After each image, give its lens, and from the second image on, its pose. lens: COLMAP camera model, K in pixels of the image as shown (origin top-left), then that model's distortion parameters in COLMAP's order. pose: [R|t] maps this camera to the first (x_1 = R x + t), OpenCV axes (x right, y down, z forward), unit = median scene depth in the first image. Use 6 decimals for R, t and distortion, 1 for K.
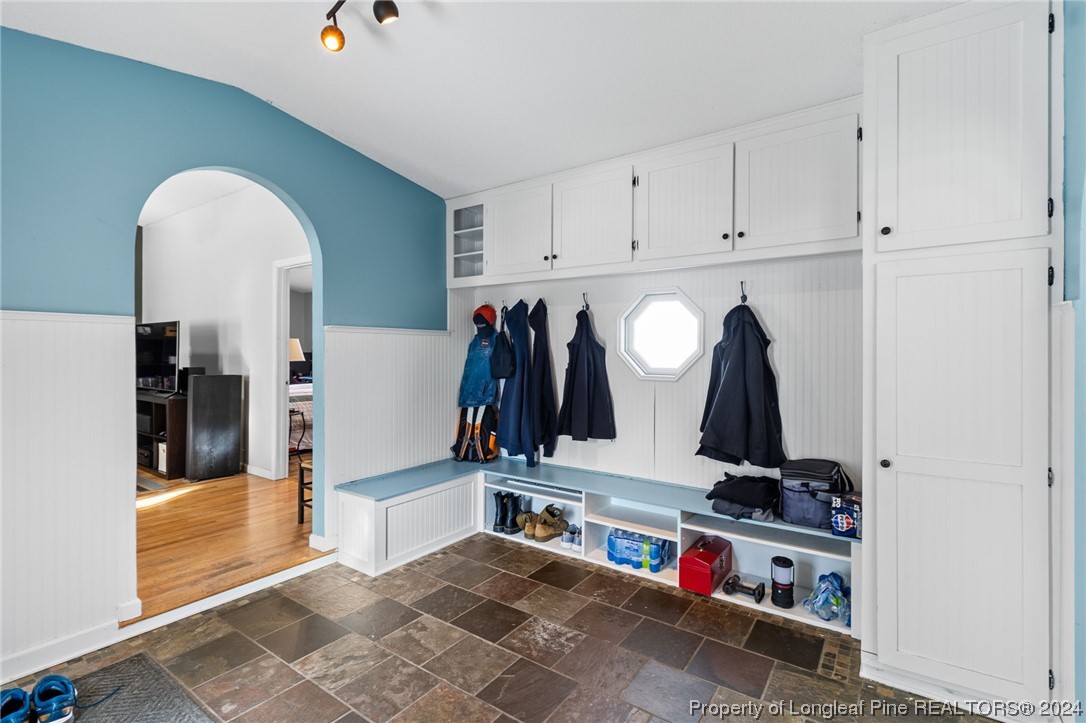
lens RADIAL K [[499.6, 0, 552.8], [0, 499.6, 352.8], [0, 0, 1]] dist [-0.000136, 0.000462]
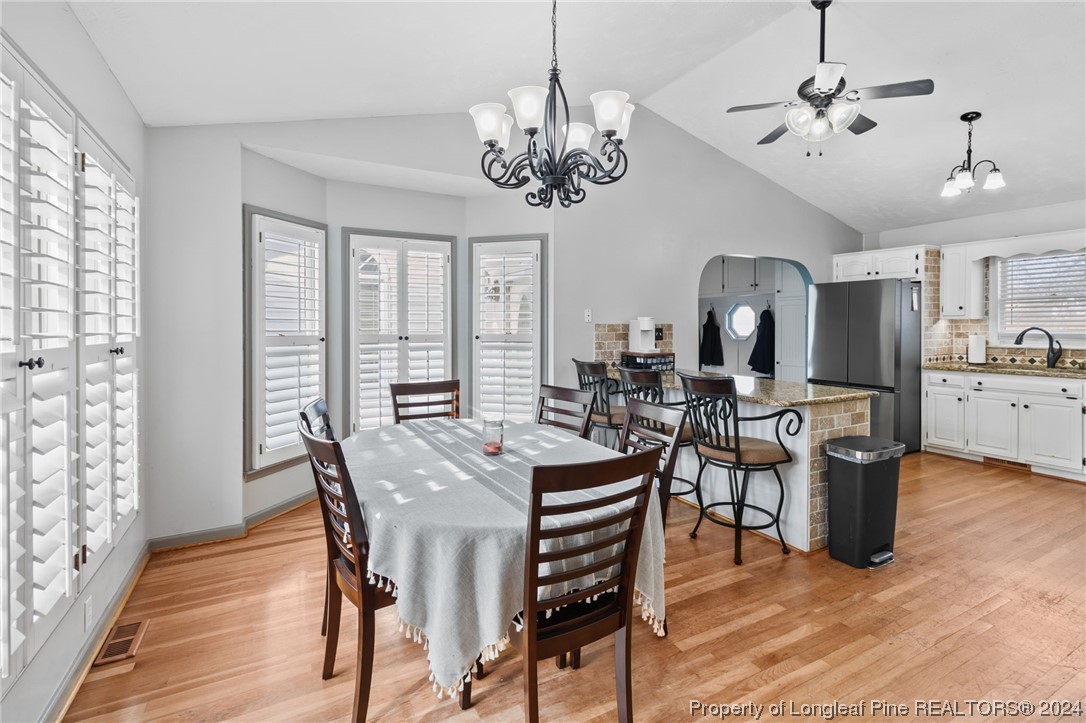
lens RADIAL K [[499.6, 0, 550.4], [0, 499.6, 332.4], [0, 0, 1]] dist [-0.000136, 0.000462]
pose [[0.892946, 0.002481, -0.450157, 0.425617], [-0.000246, 0.999987, 0.005024, 0.004127], [0.450164, -0.004376, 0.892935, -1.360189]]
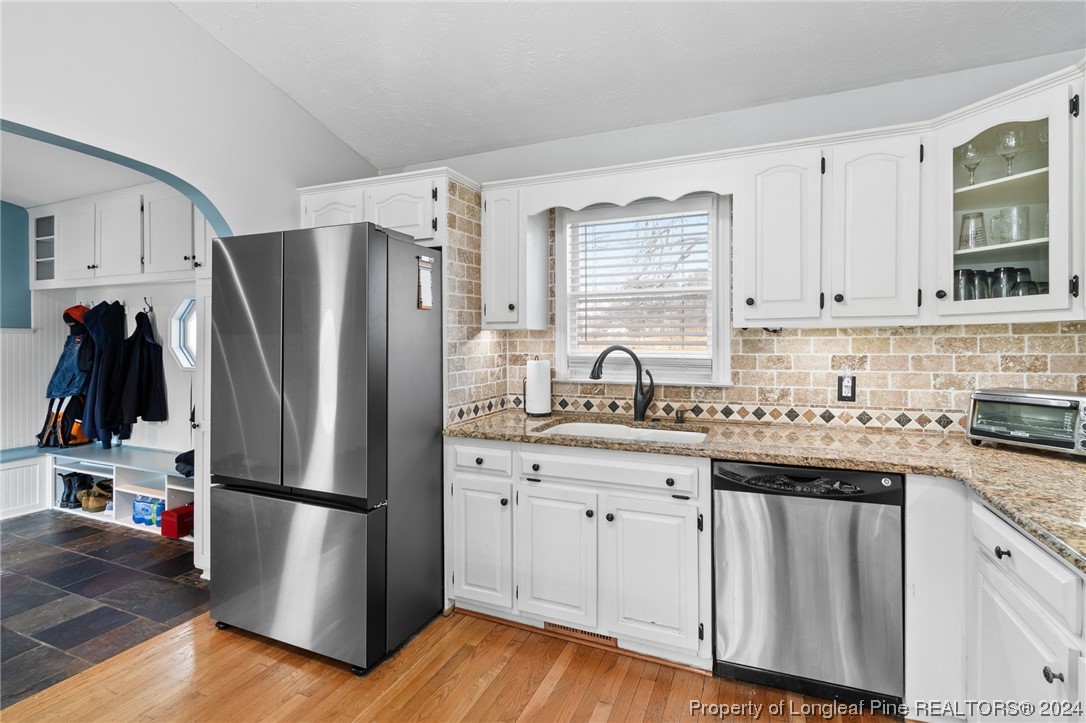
lens RADIAL K [[499.6, 0, 554.6], [0, 499.6, 344.5], [0, 0, 1]] dist [-0.000136, 0.000462]
pose [[0.977362, -0.003919, 0.211539, 0.721664], [0.004247, 0.999990, -0.001094, -0.003507], [-0.211533, 0.001968, 0.977369, -0.330779]]
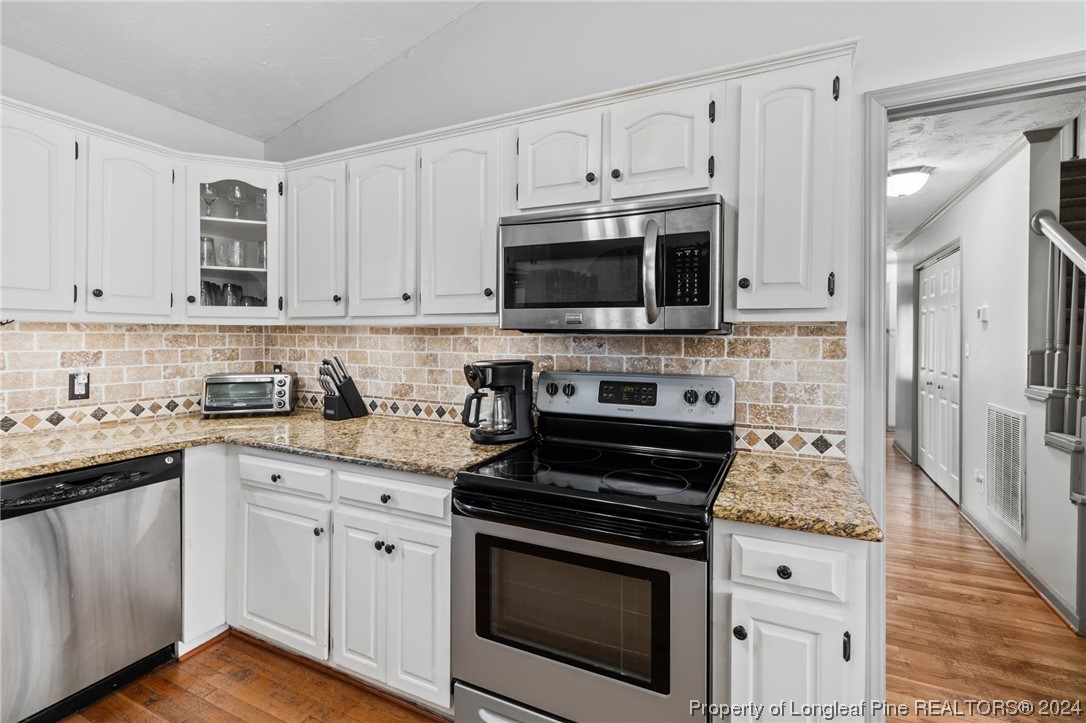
lens RADIAL K [[499.6, 0, 543.8], [0, 499.6, 341.2], [0, 0, 1]] dist [-0.000136, 0.000462]
pose [[-0.154829, -0.004068, 0.987933, 0.540357], [-0.000619, 0.999992, 0.004021, -0.004136], [-0.987941, 0.000011, -0.154831, -0.256465]]
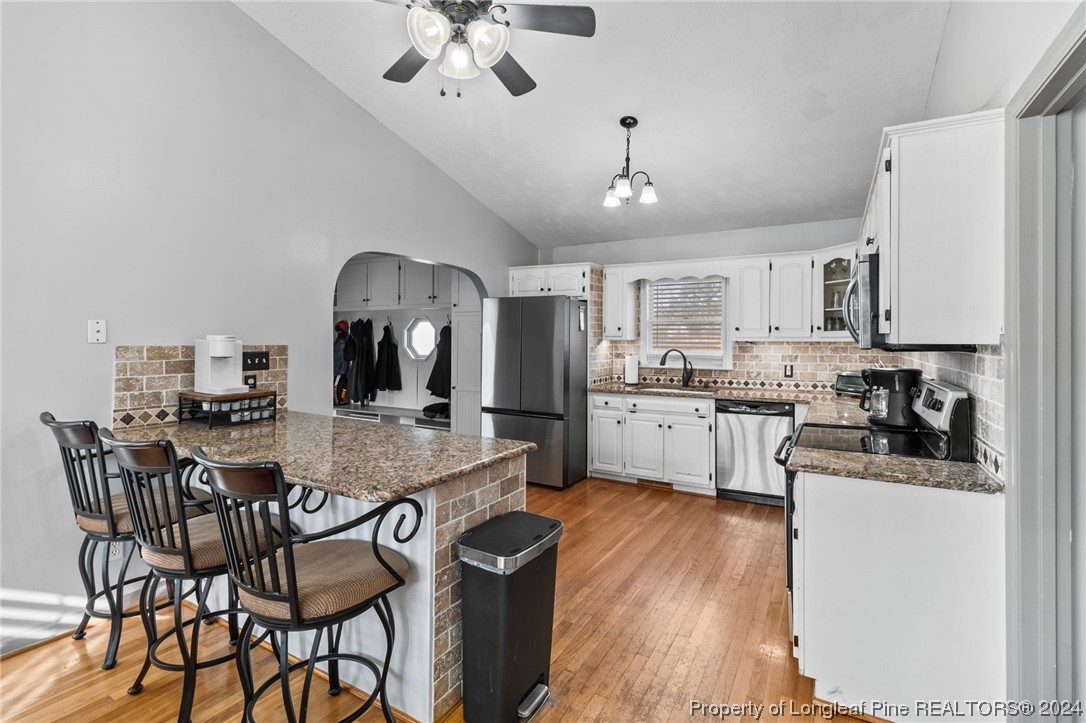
lens RADIAL K [[499.6, 0, 554.9], [0, 499.6, 338.8], [0, 0, 1]] dist [-0.000136, 0.000462]
pose [[0.995151, 0.004438, 0.098254, 0.502536], [-0.003501, 0.999947, -0.009708, -0.014893], [-0.098292, 0.009317, 0.995114, -0.978952]]
